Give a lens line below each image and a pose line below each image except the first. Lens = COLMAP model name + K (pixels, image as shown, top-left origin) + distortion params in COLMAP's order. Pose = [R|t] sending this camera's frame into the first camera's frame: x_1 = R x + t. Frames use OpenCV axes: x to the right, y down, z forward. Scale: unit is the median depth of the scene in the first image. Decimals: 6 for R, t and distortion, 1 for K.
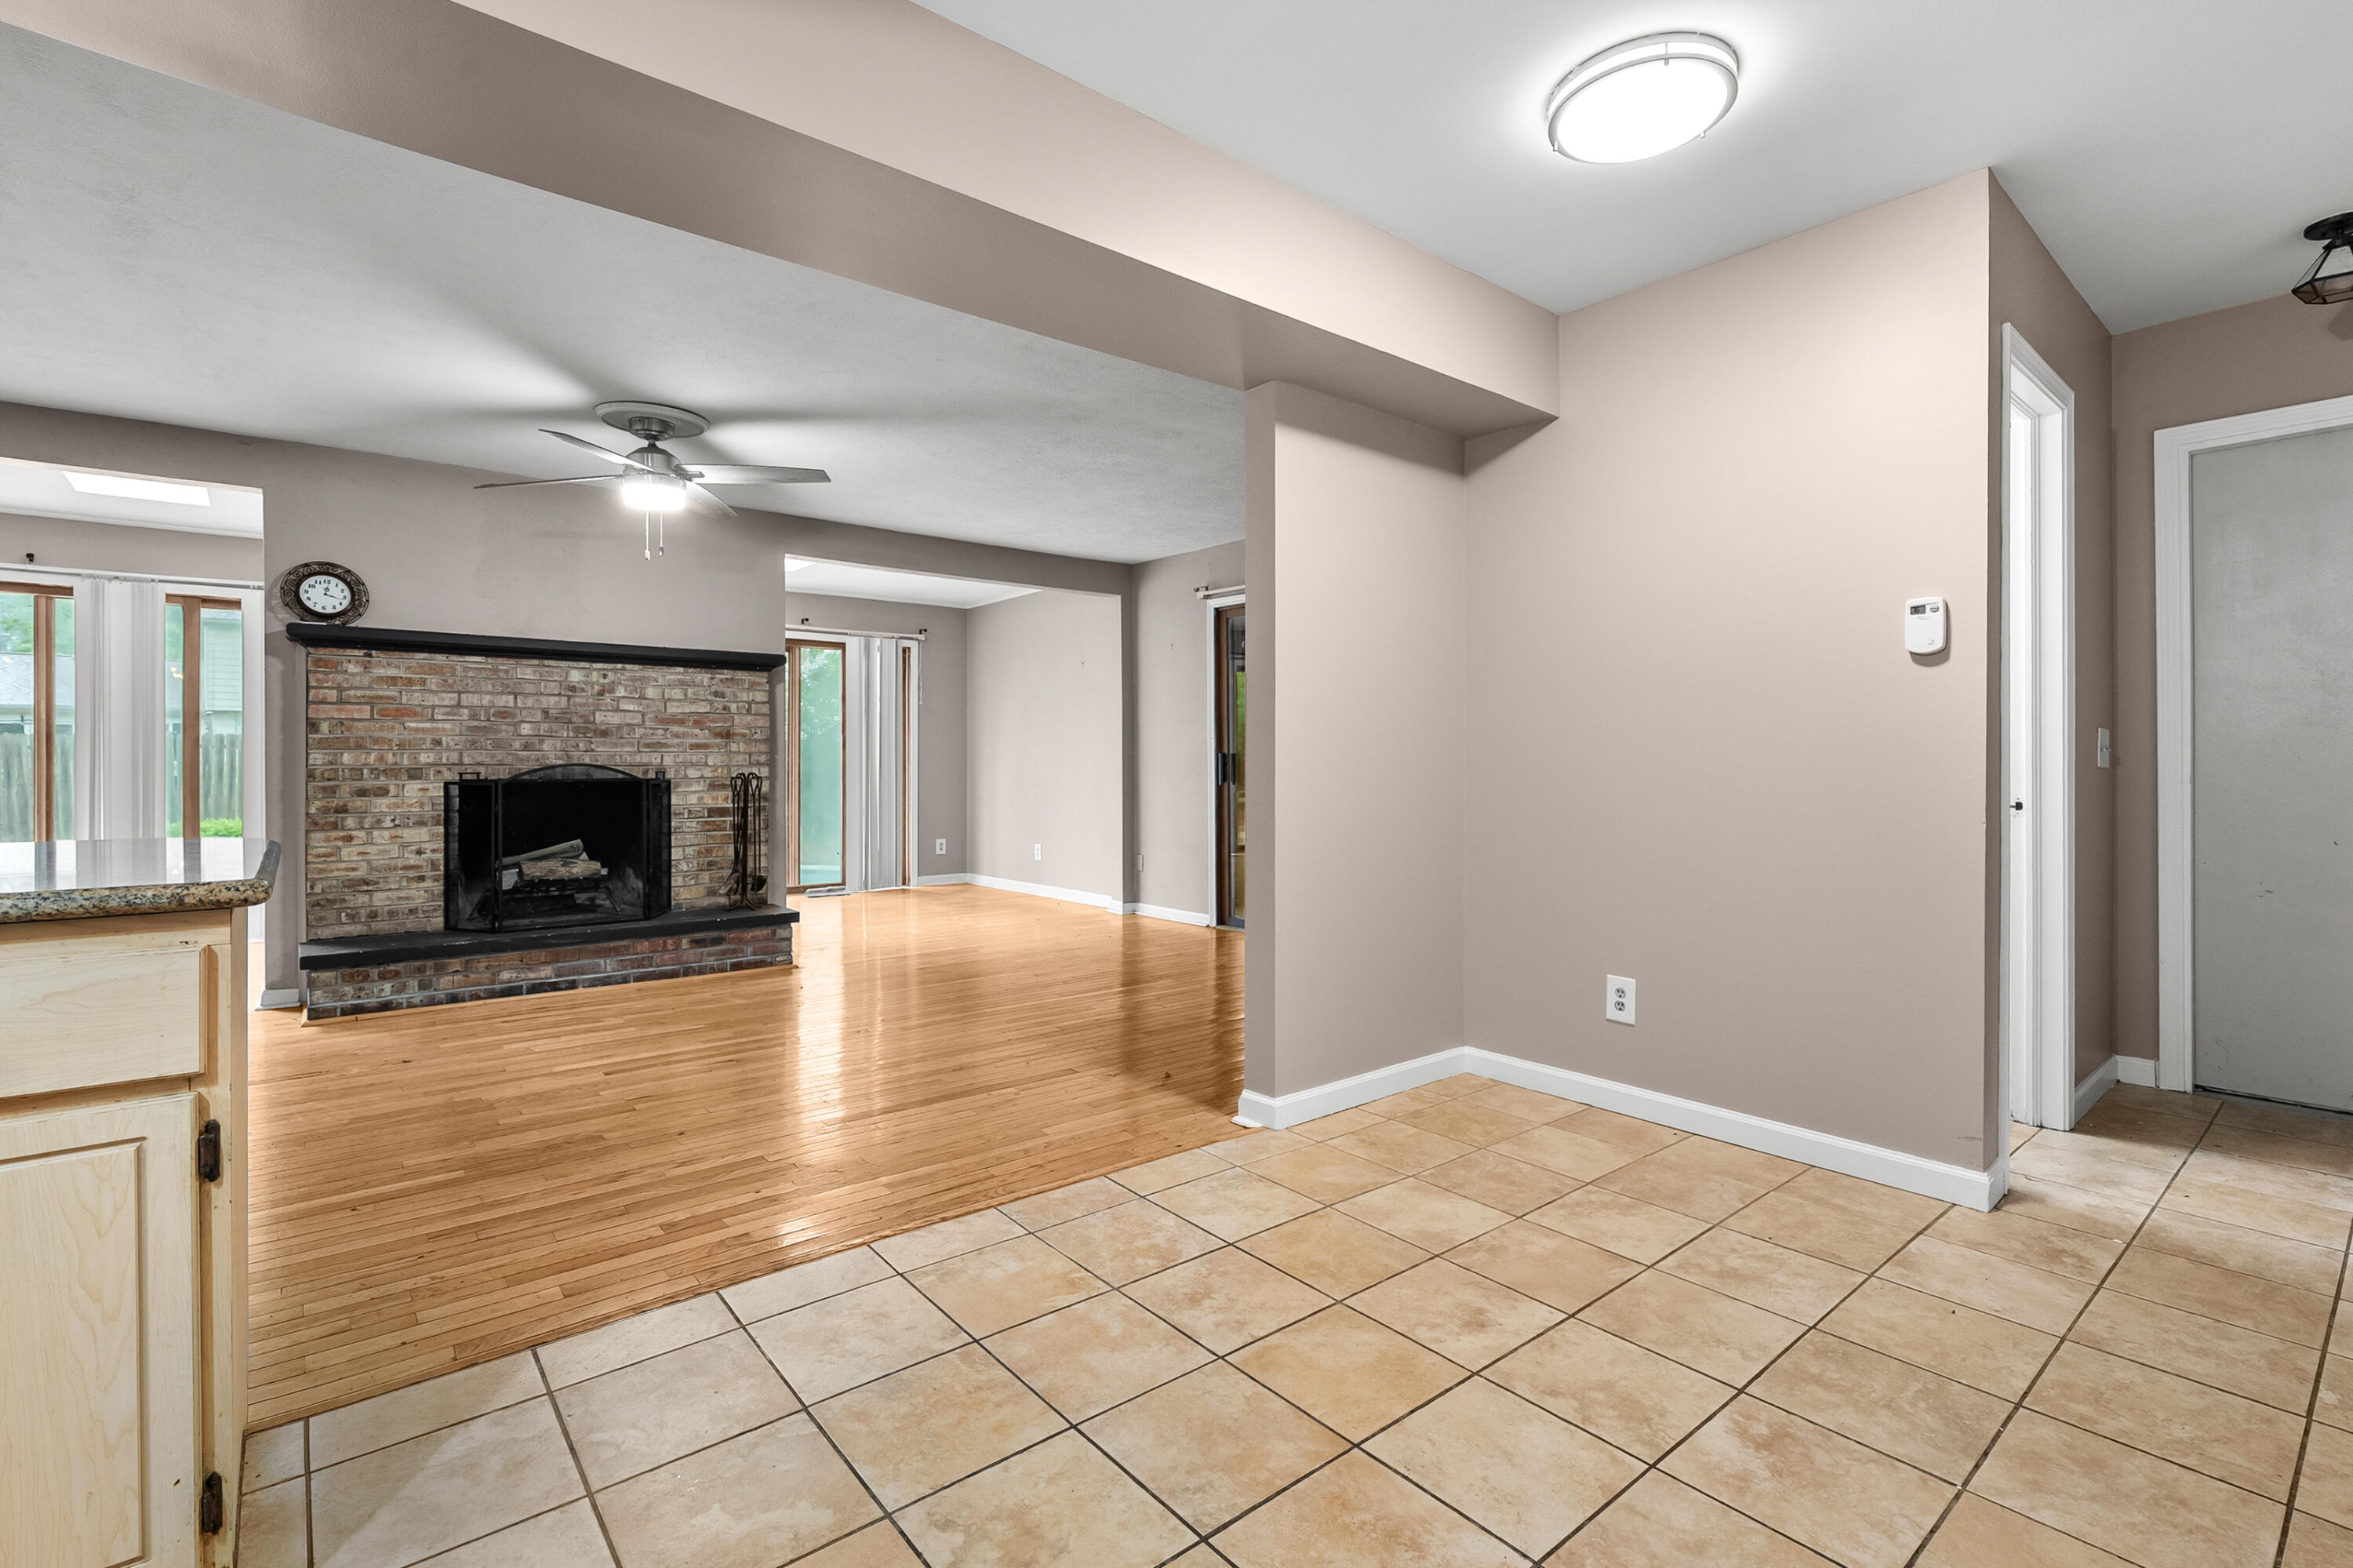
lens RADIAL K [[1071.3, 0, 1171.6], [0, 1071.3, 762.9], [0, 0, 1]] dist [-0.008484, 0.002664]
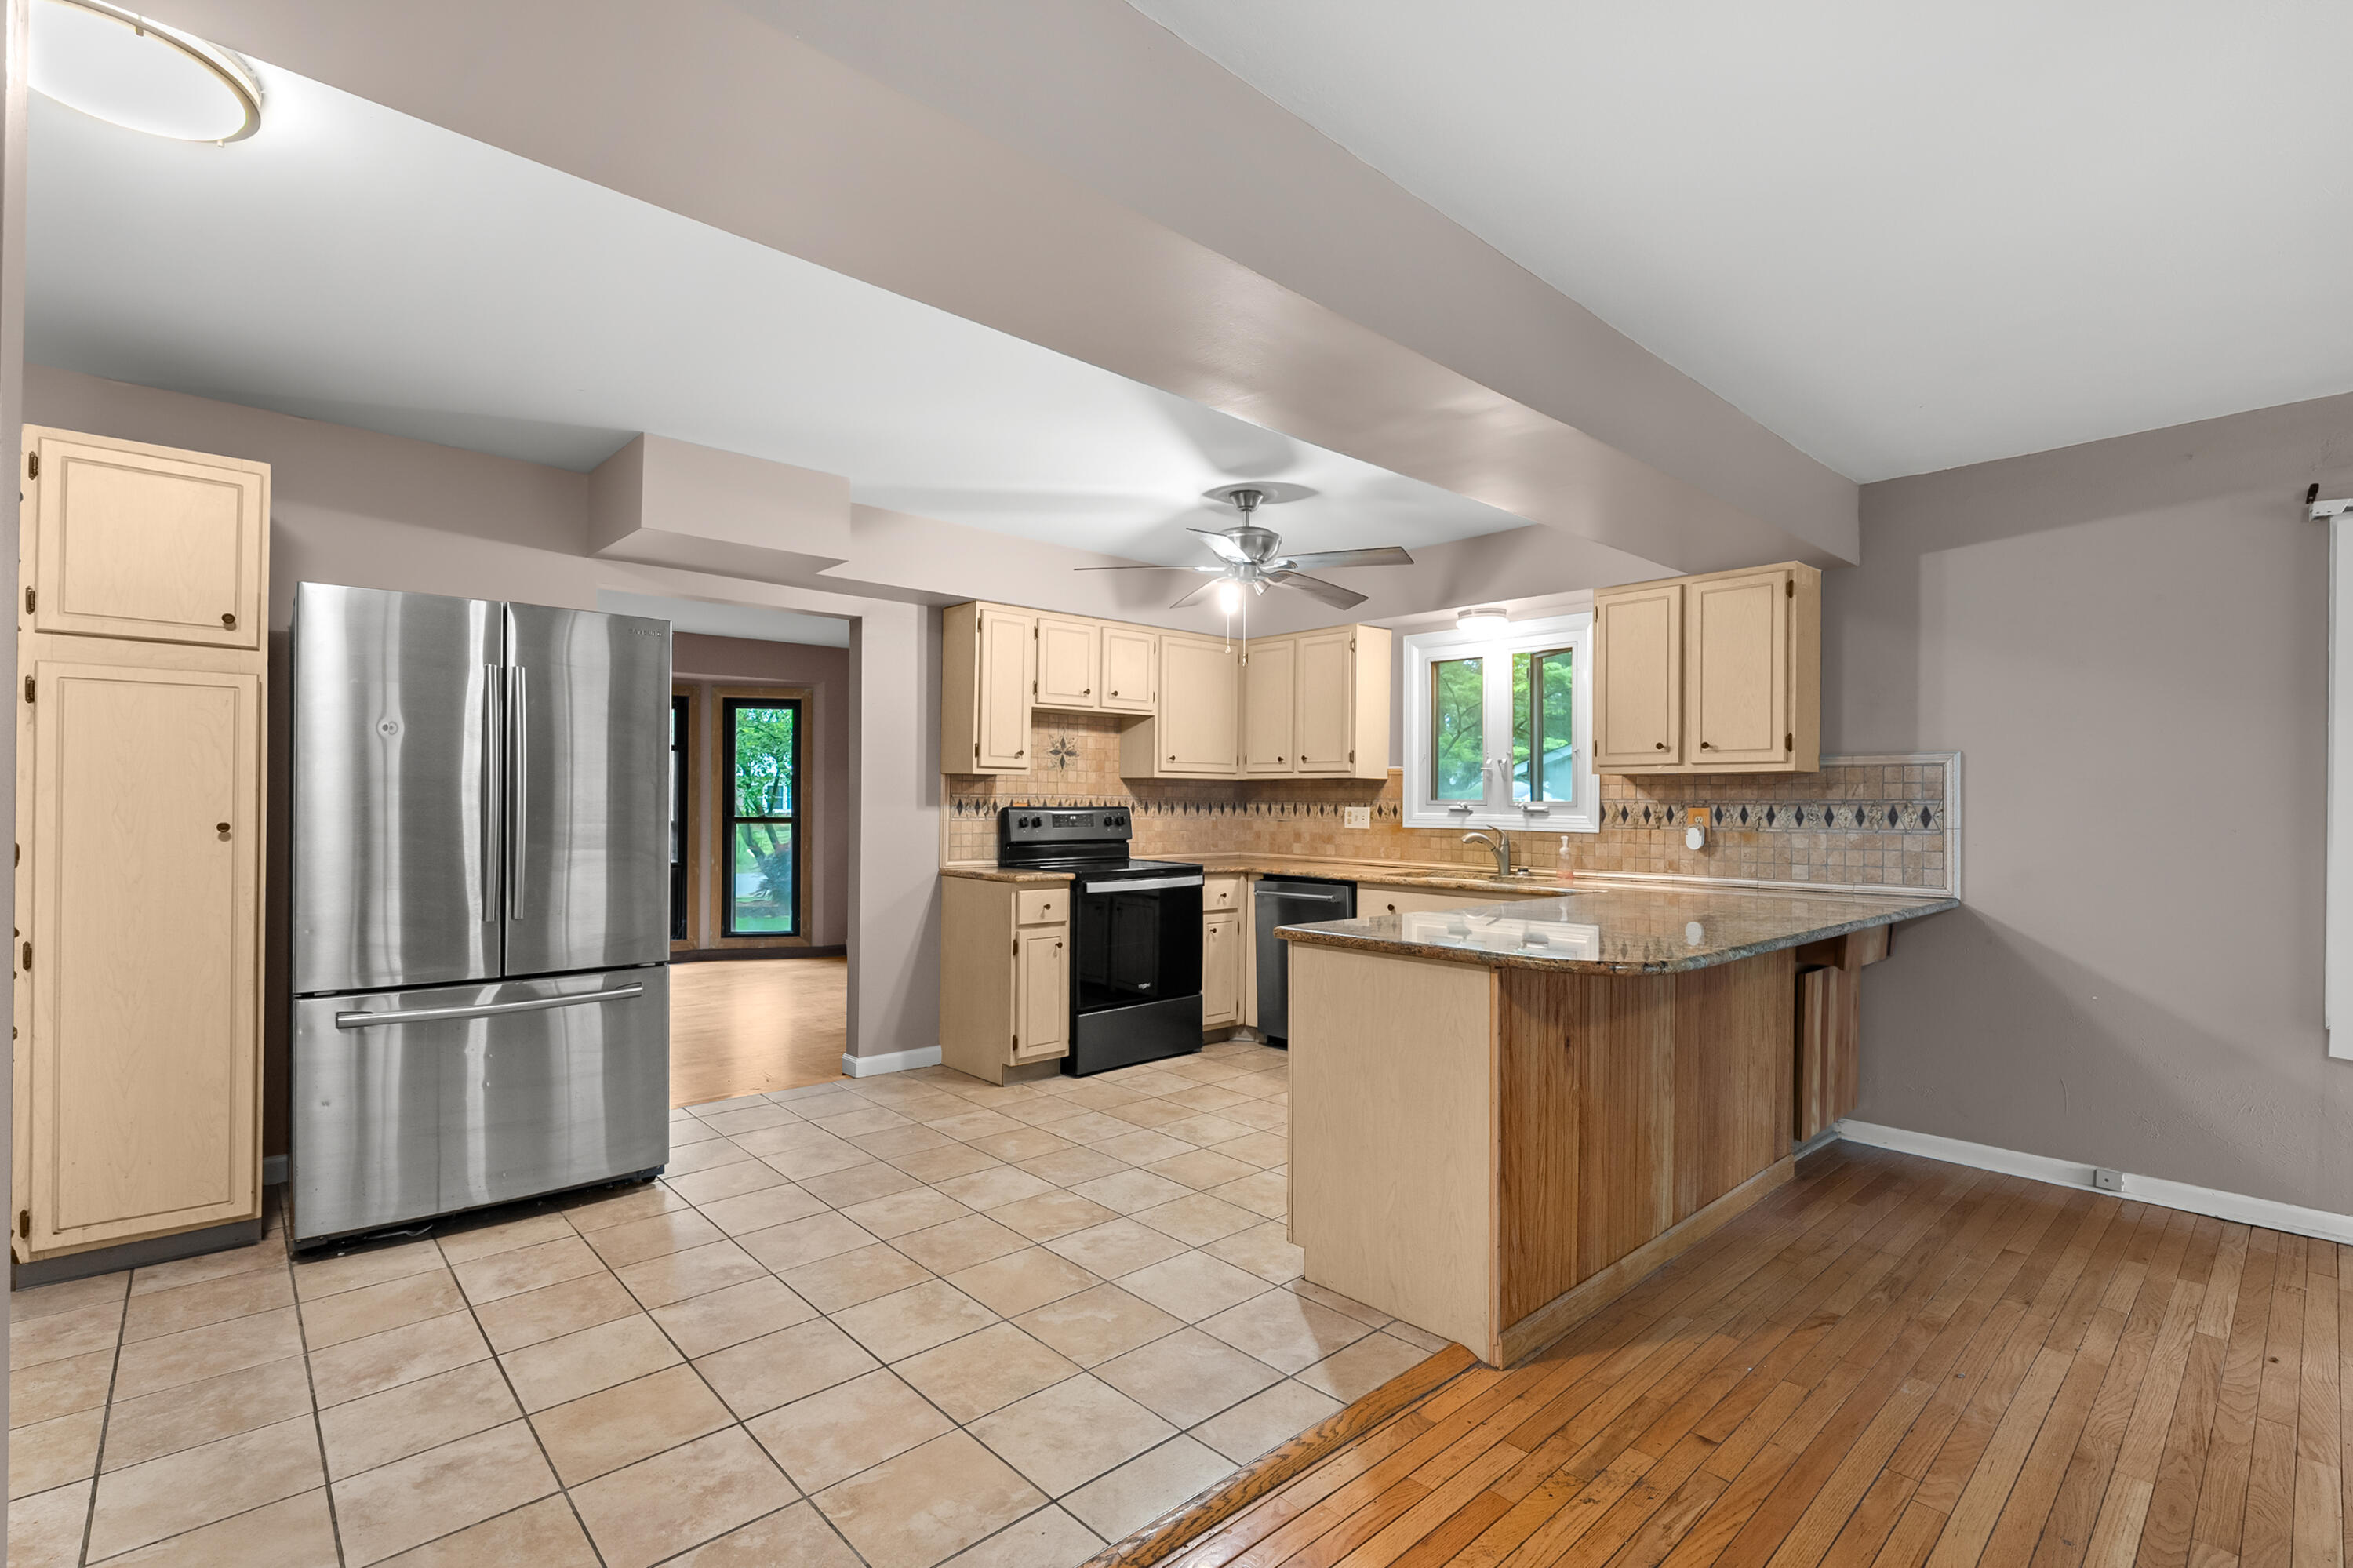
lens RADIAL K [[1071.3, 0, 1188.9], [0, 1071.3, 804.0], [0, 0, 1]] dist [-0.008484, 0.002664]
pose [[-0.998038, -0.009780, -0.061838, -0.317880], [-0.009886, 0.999950, 0.001415, -0.093224], [0.061821, 0.002024, -0.998085, 1.953321]]
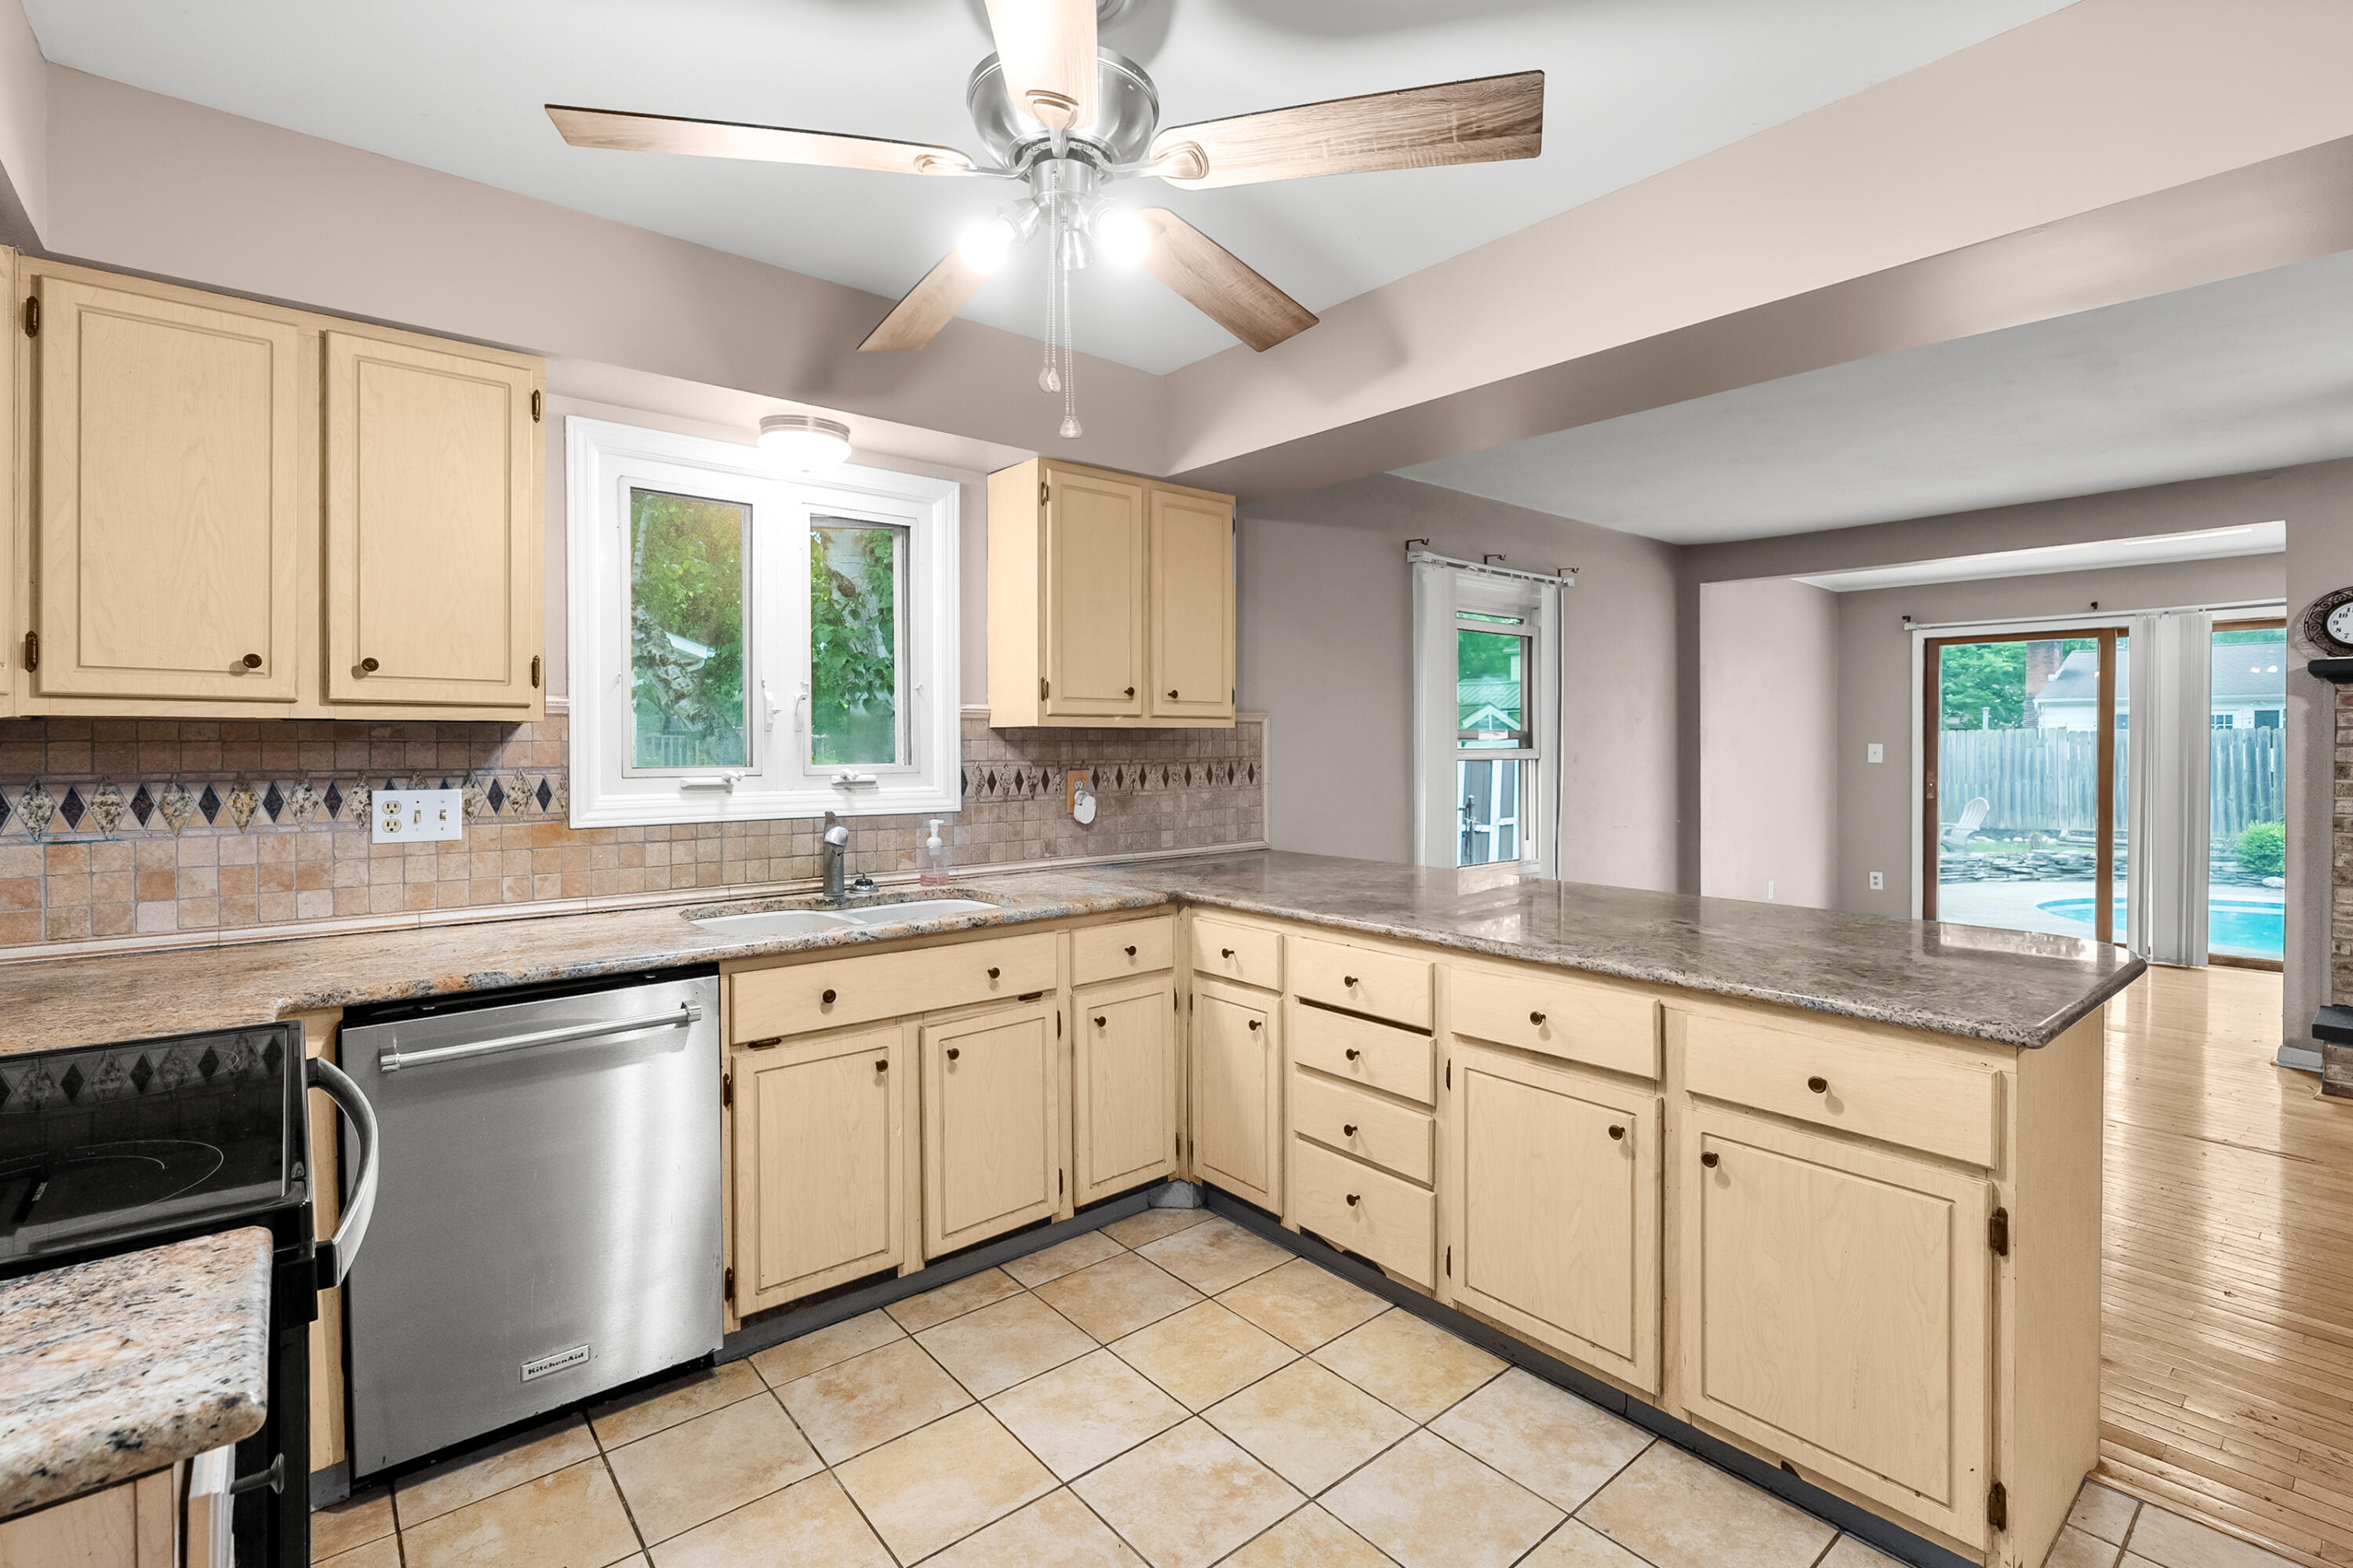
lens RADIAL K [[1071.3, 0, 1176.9], [0, 1071.3, 753.0], [0, 0, 1]] dist [-0.008484, 0.002664]
pose [[0.007493, 0.010022, -0.999922, 0.225446], [-0.000953, 0.999949, 0.010015, -0.137285], [0.999971, 0.000878, 0.007502, 0.001673]]
